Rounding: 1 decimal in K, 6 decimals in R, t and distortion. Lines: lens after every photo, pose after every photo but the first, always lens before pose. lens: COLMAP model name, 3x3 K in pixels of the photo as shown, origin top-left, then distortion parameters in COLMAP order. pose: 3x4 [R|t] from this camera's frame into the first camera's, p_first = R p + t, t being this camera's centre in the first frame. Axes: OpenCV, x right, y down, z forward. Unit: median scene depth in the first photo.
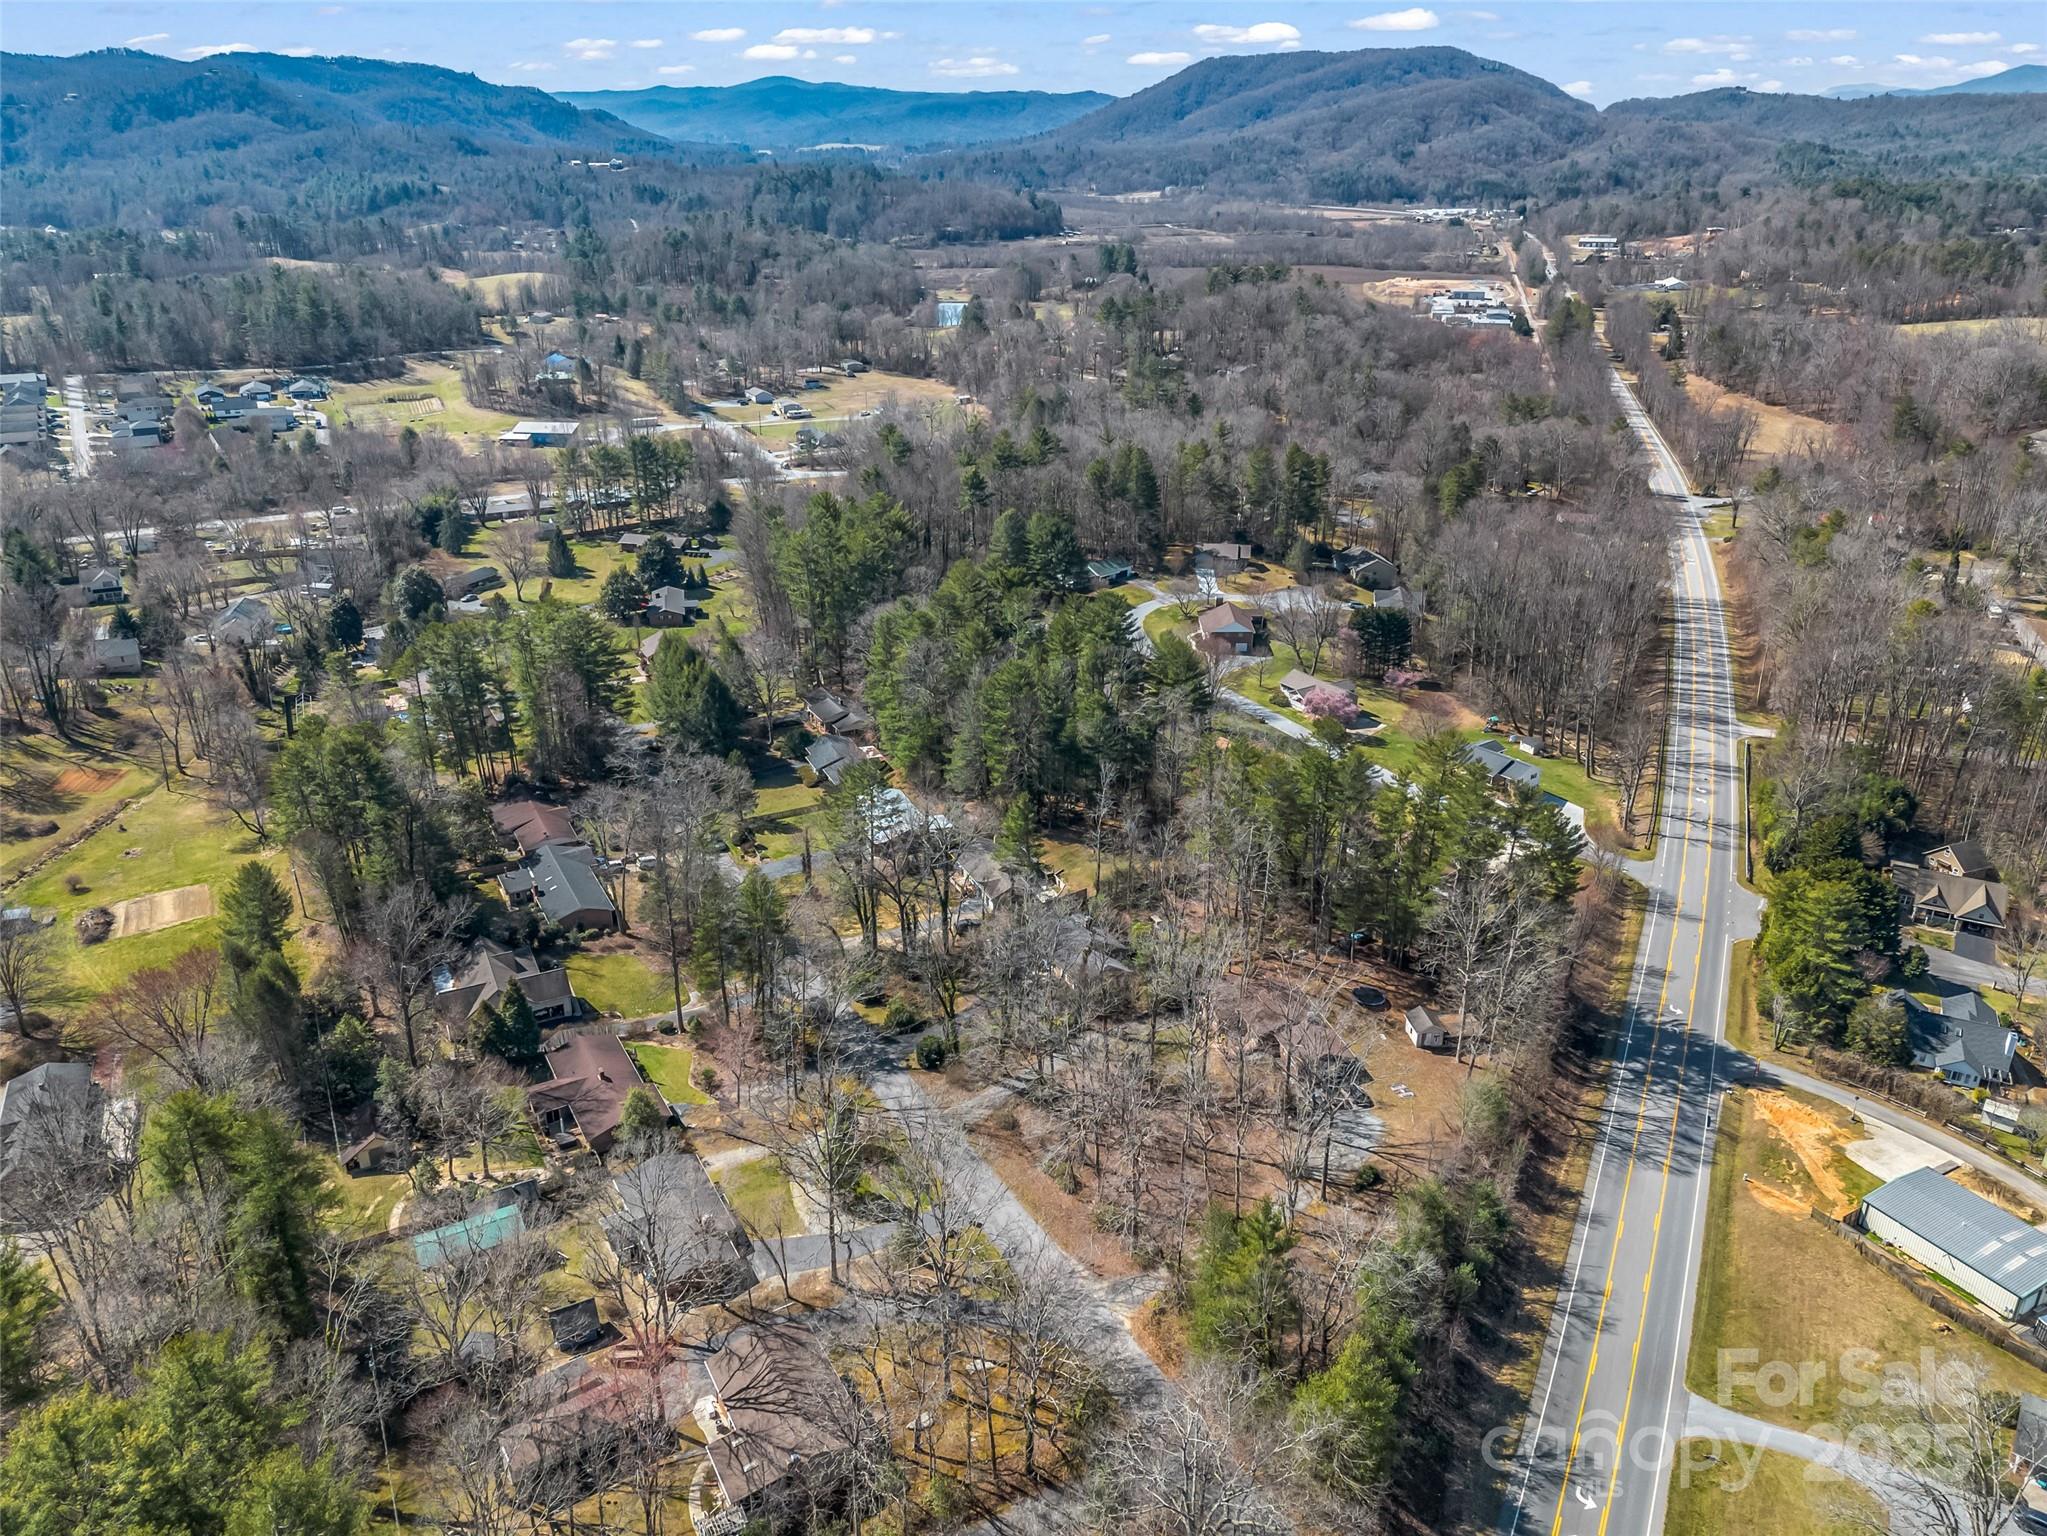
lens RADIAL K [[1479.5, 0, 1019.0], [0, 1479.5, 762.9], [0, 0, 1]] dist [0.072169, -0.058724]
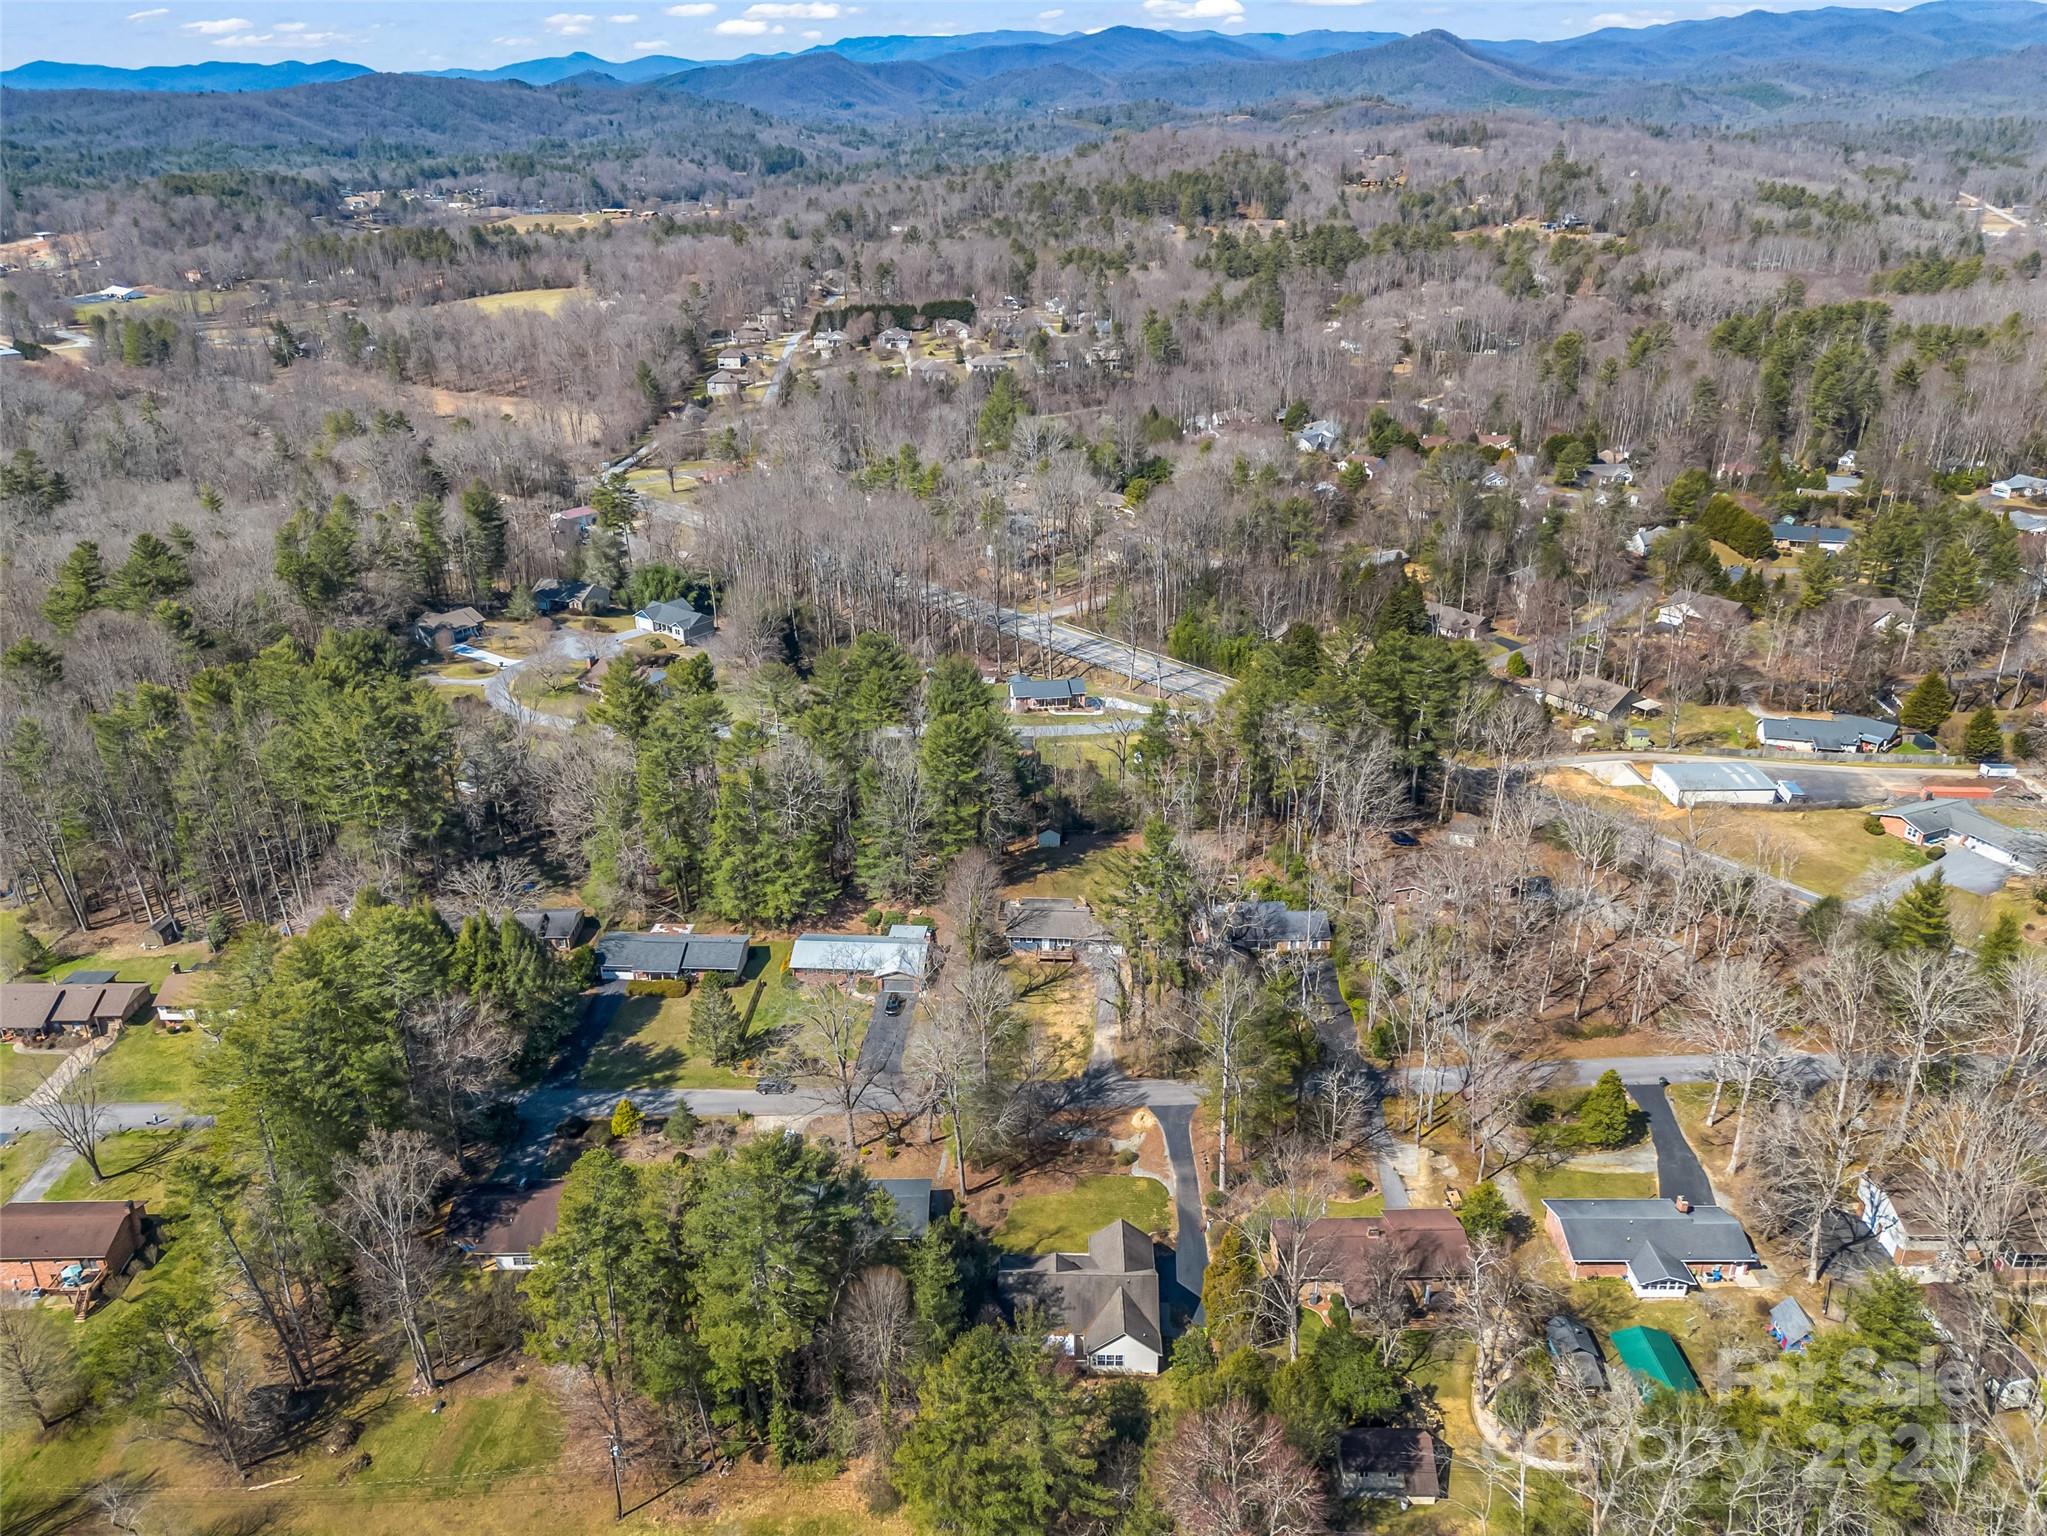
lens RADIAL K [[1479.5, 0, 1019.0], [0, 1479.5, 762.9], [0, 0, 1]] dist [0.072169, -0.058724]
pose [[0.467270, -0.356333, 0.809126, -0.410249], [0.354270, 0.913961, 0.197911, -0.117630], [-0.810032, 0.194171, 0.553305, 0.268510]]
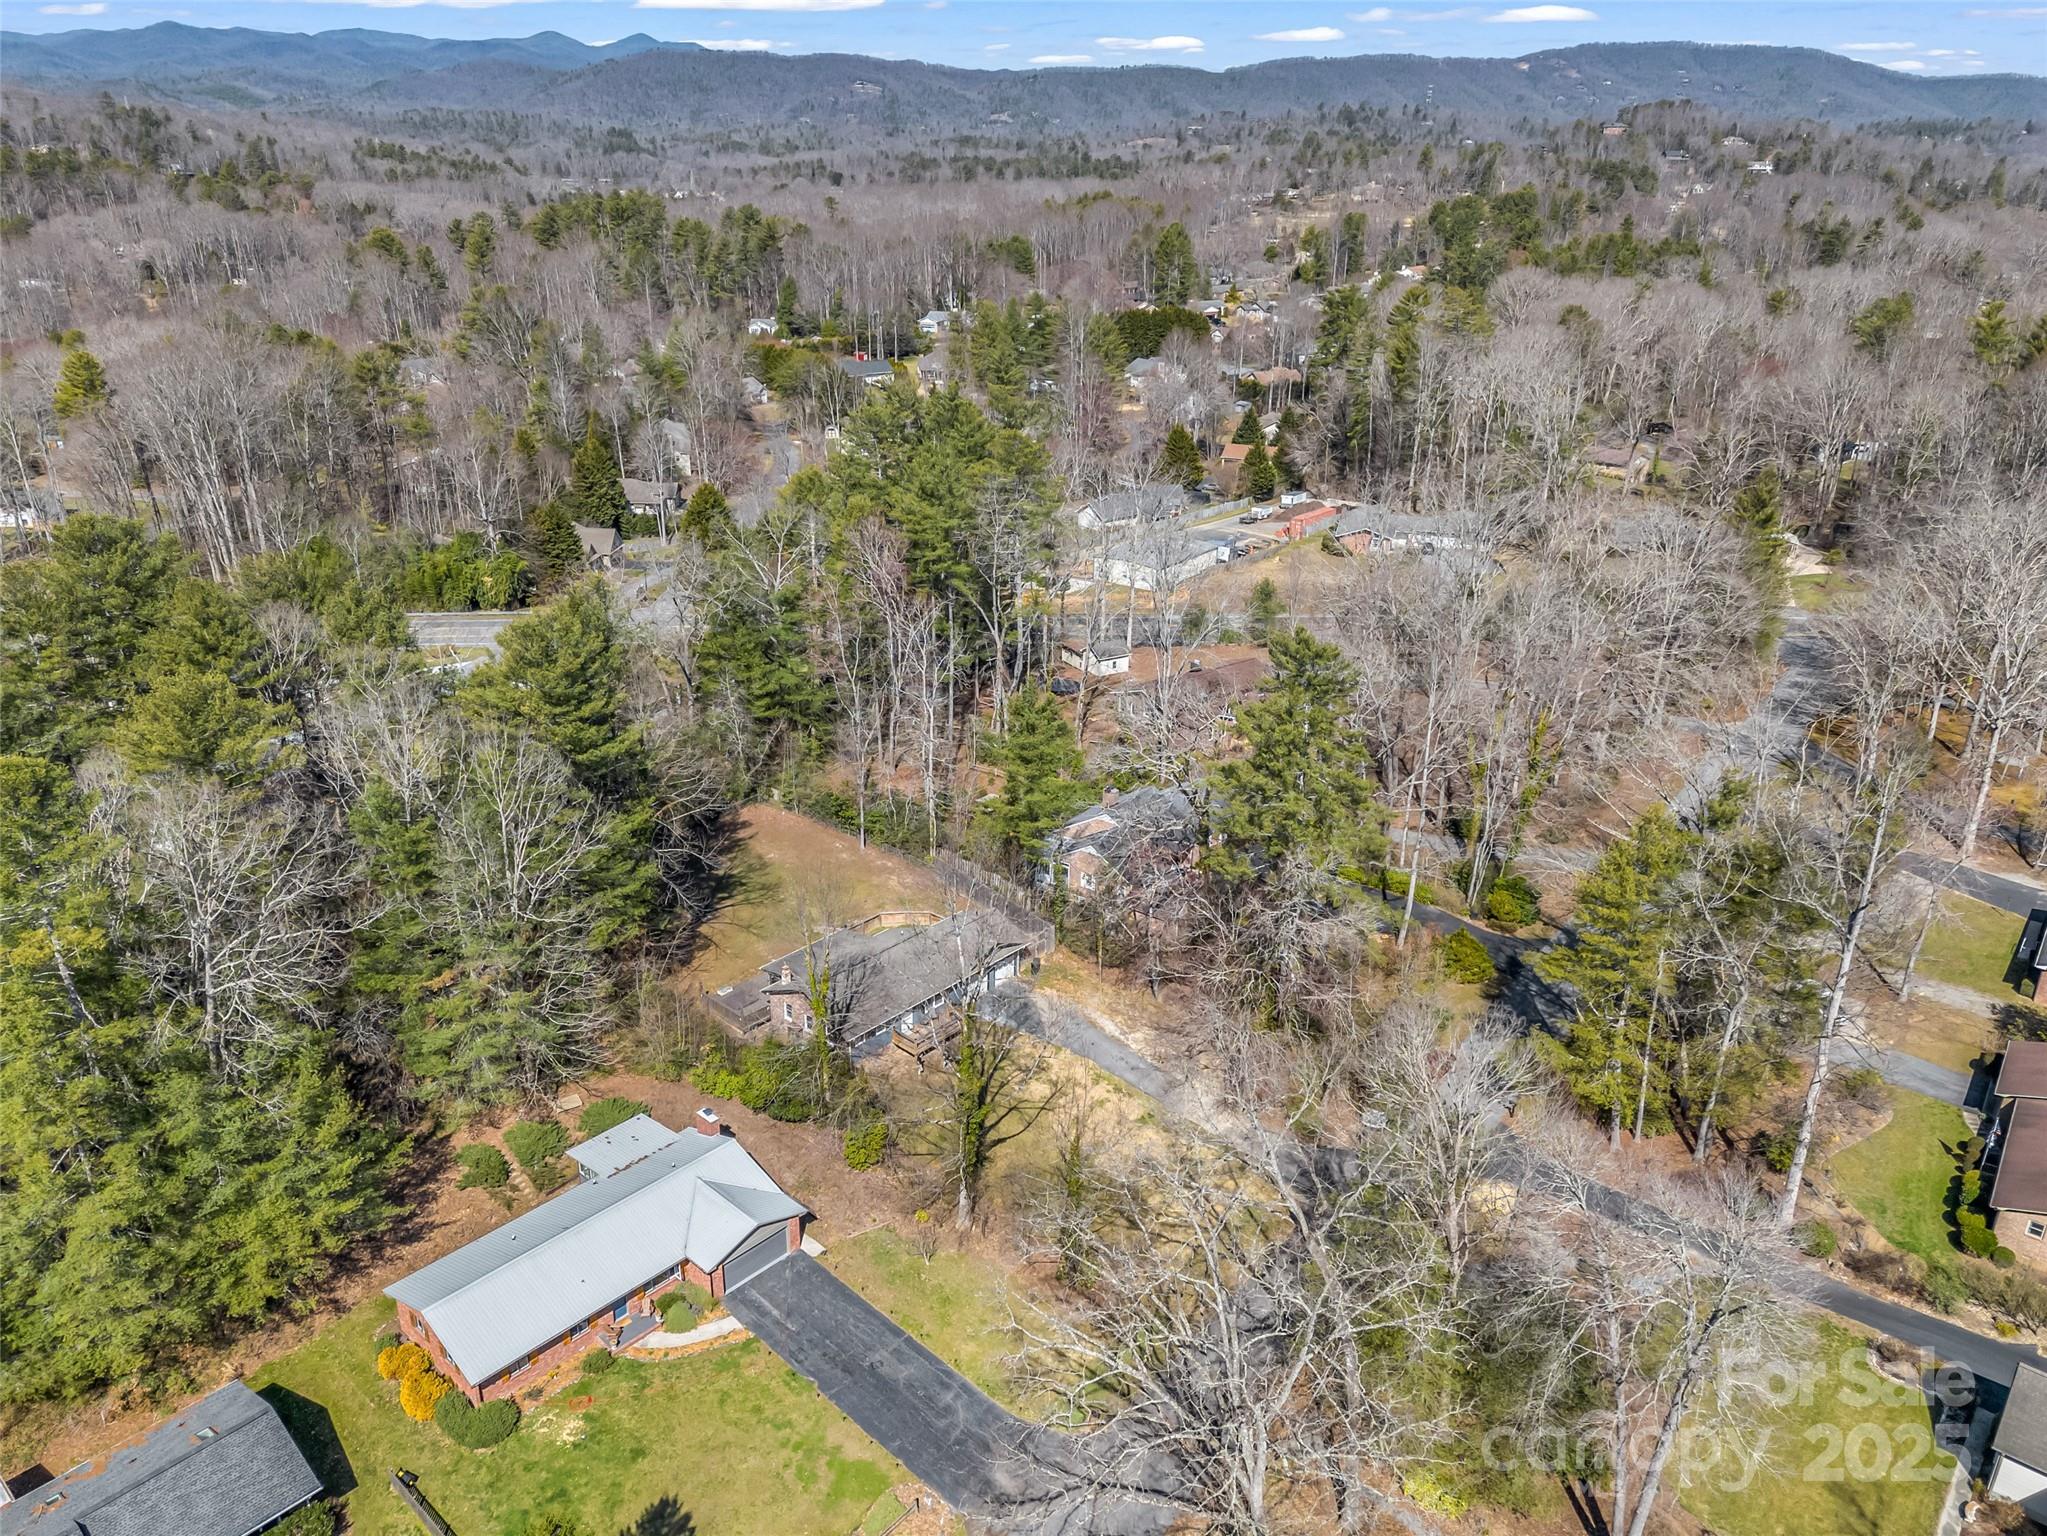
lens RADIAL K [[1467.4, 0, 1018.2], [0, 1467.4, 791.5], [0, 0, 1]] dist [0.057536, -0.042511]
pose [[-0.394824, -0.374040, 0.839171, -0.212033], [0.354536, 0.780605, 0.514742, -0.102796], [-0.847595, 0.500749, -0.175591, 0.560162]]
